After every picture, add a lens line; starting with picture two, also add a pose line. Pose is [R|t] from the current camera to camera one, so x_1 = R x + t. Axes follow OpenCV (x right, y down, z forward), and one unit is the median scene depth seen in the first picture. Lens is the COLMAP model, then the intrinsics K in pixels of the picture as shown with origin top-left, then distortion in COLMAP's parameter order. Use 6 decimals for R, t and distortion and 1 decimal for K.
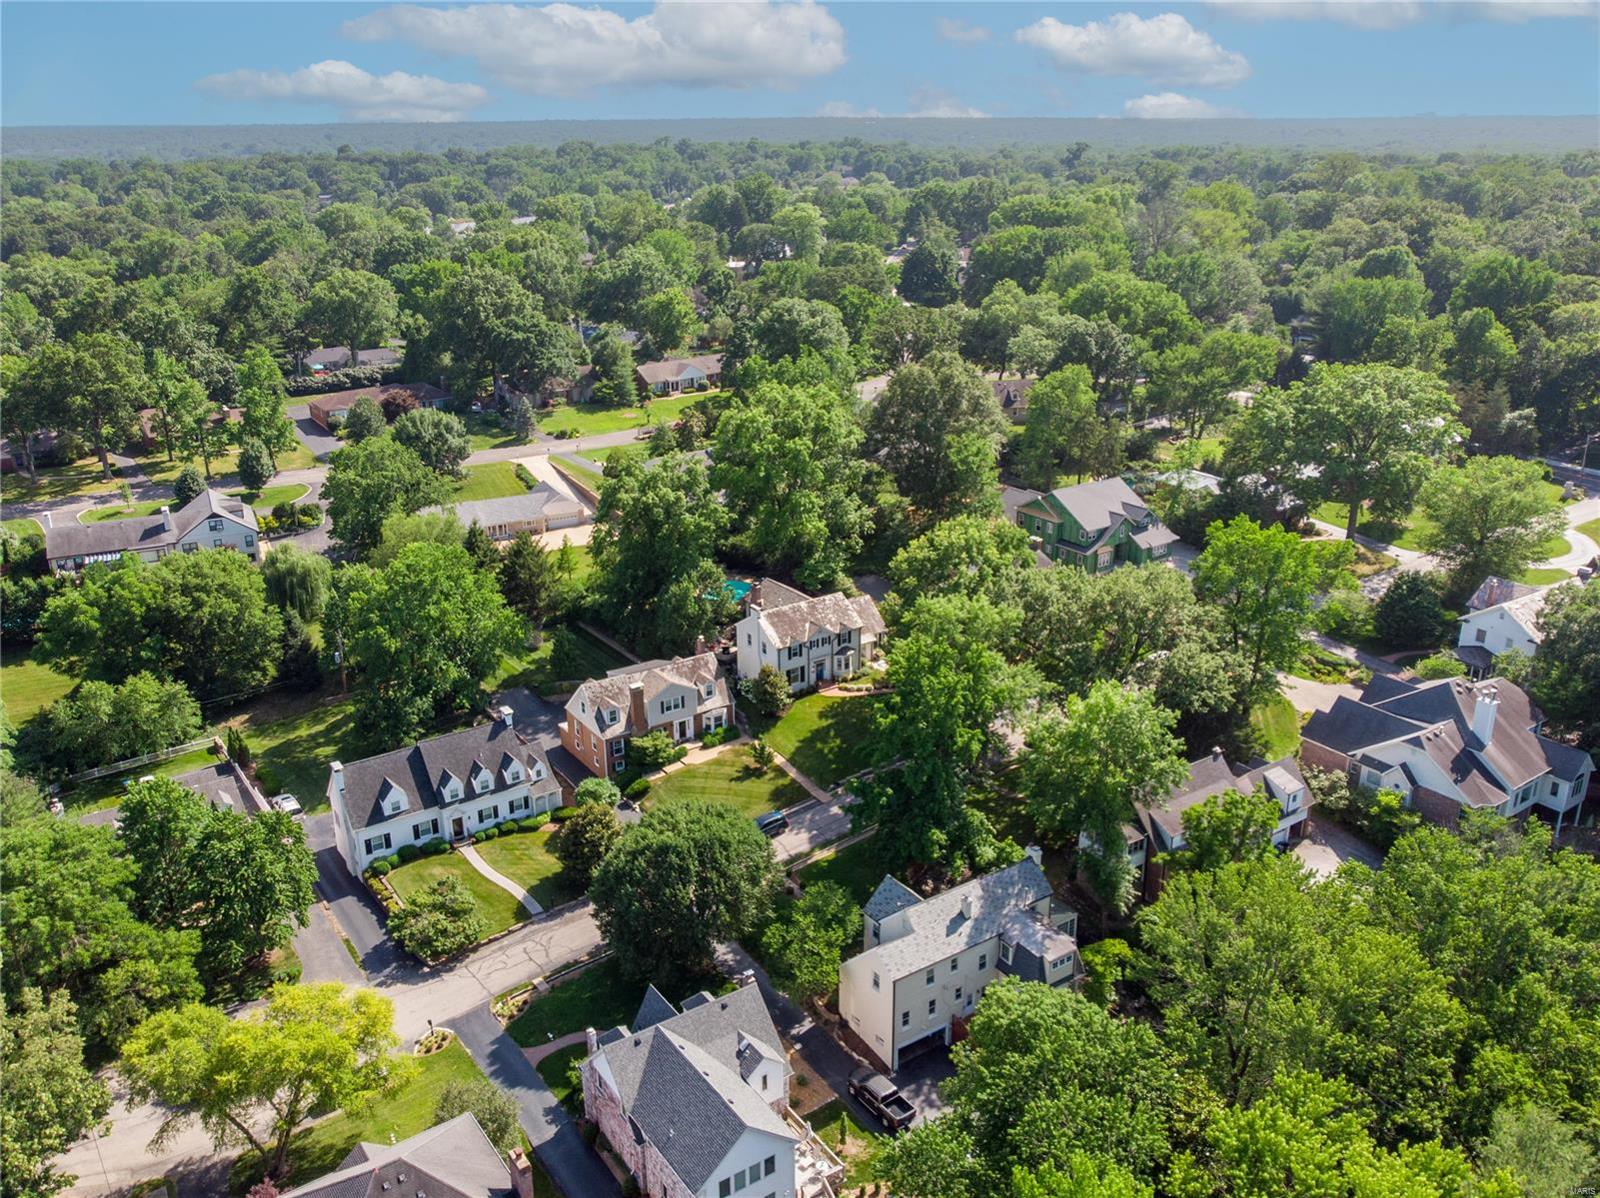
lens RADIAL K [[1282.6, 0, 800.0], [0, 1282.6, 599.0], [0, 0, 1]] dist [0.001441, -0.001055]
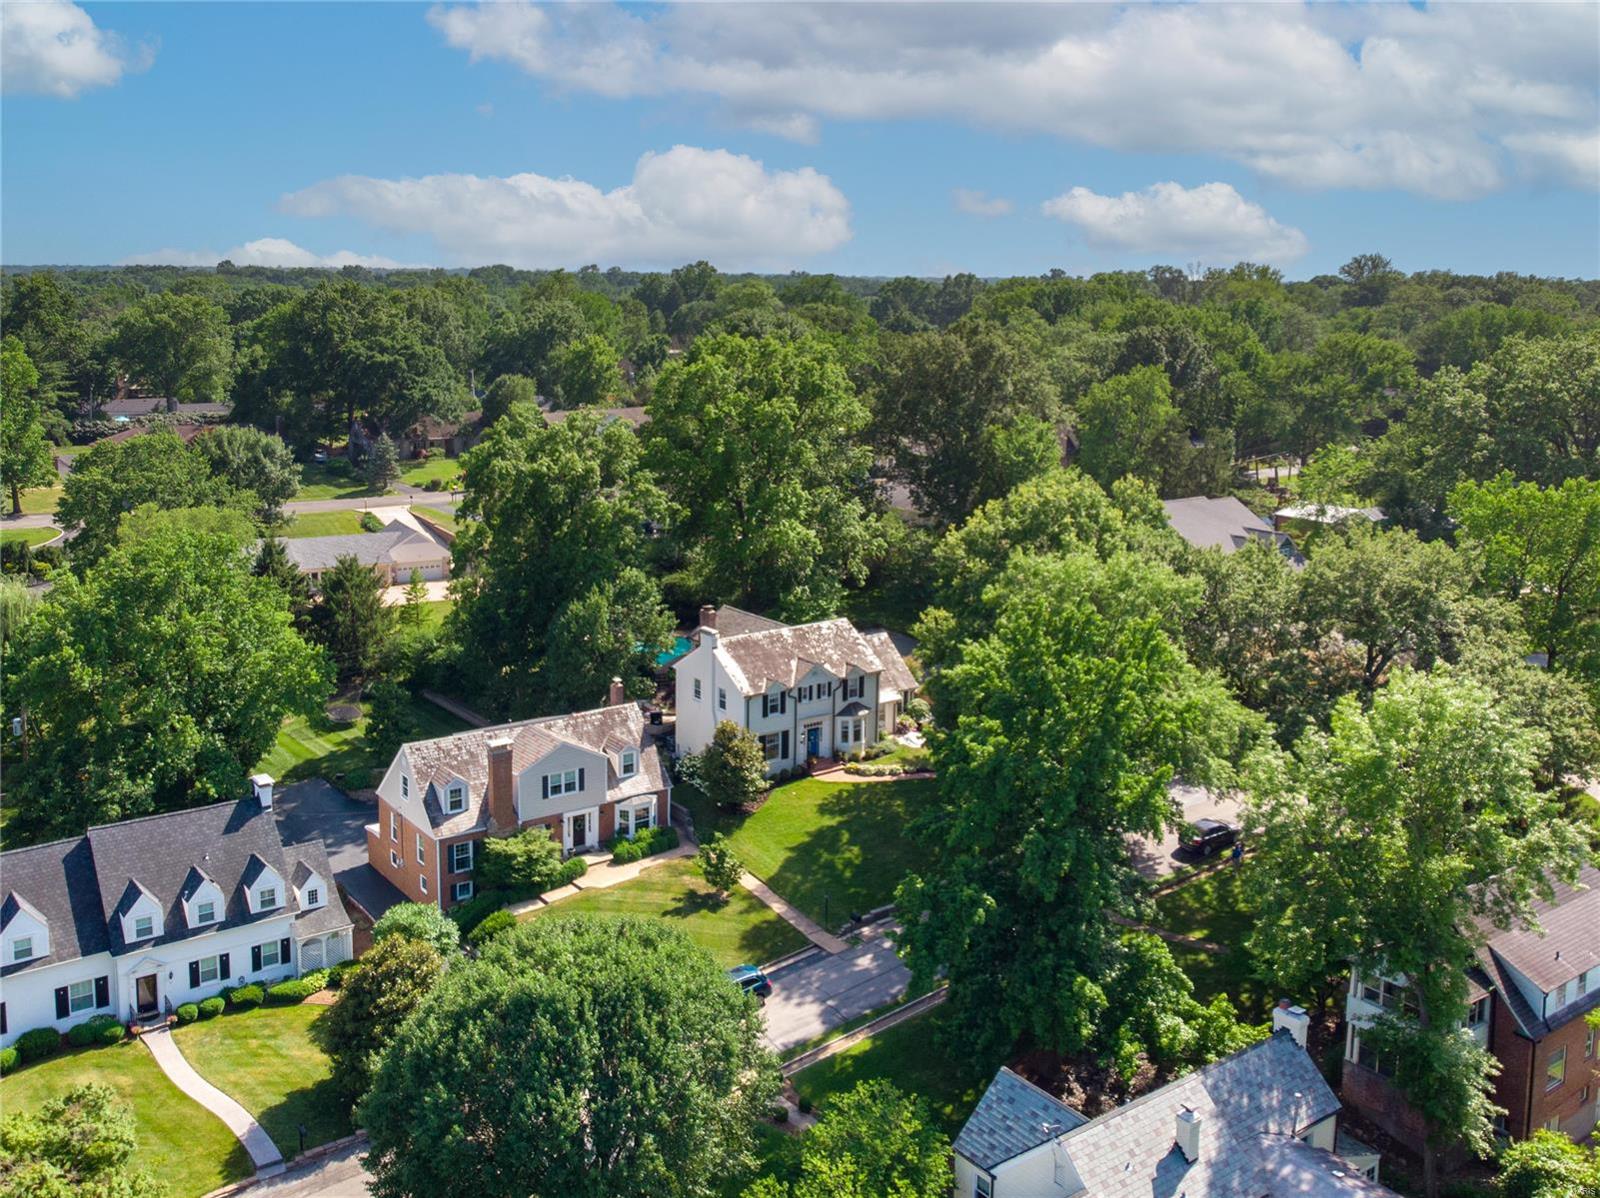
lens RADIAL K [[1476.2, 0, 799.5], [0, 1476.2, 474.4], [0, 0, 1]] dist [-0.016944, 0.014287]
pose [[0.998906, 0.017511, 0.043355, -0.024470], [-0.007700, 0.976169, -0.216875, 0.088199], [-0.046120, 0.216304, 0.975236, 0.313573]]
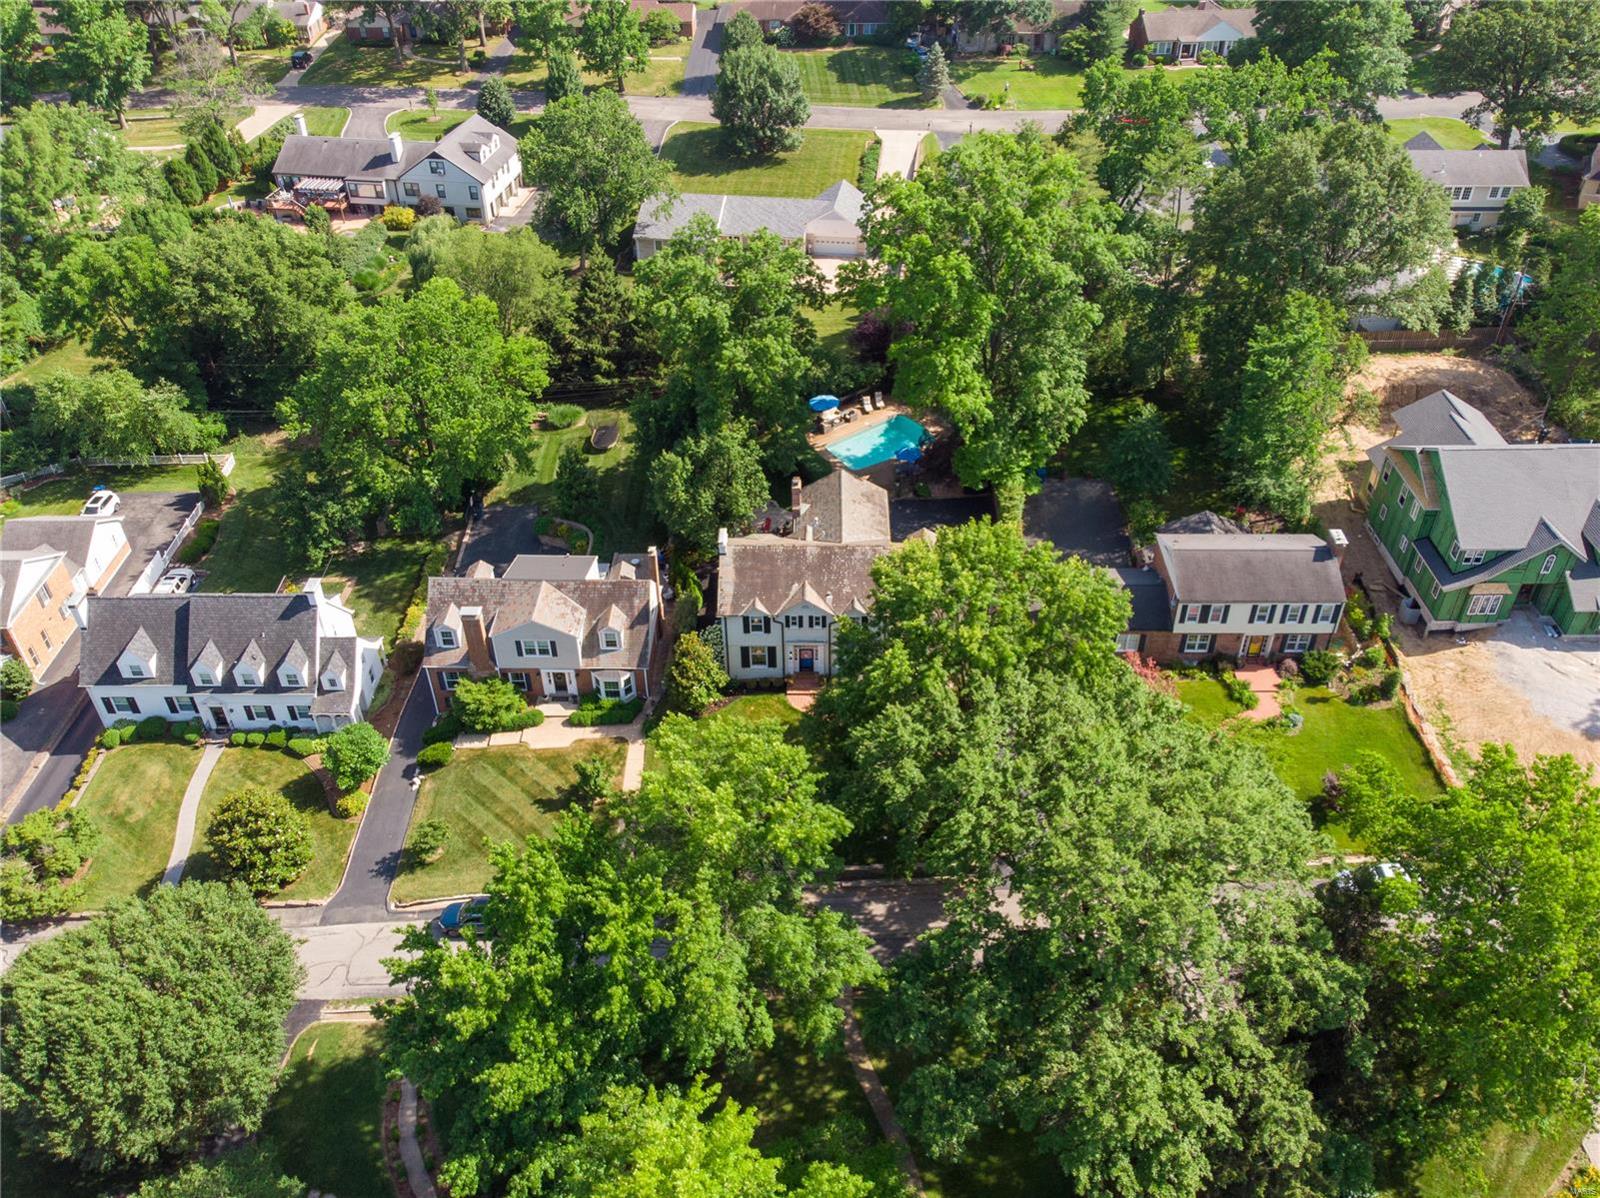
lens RADIAL K [[1282.6, 0, 800.0], [0, 1282.6, 599.0], [0, 0, 1]] dist [0.001441, -0.001055]
pose [[0.825779, 0.355553, -0.437802, 0.290531], [-0.204854, 0.912326, 0.354537, -0.201551], [0.525474, -0.203084, 0.826216, 0.513513]]
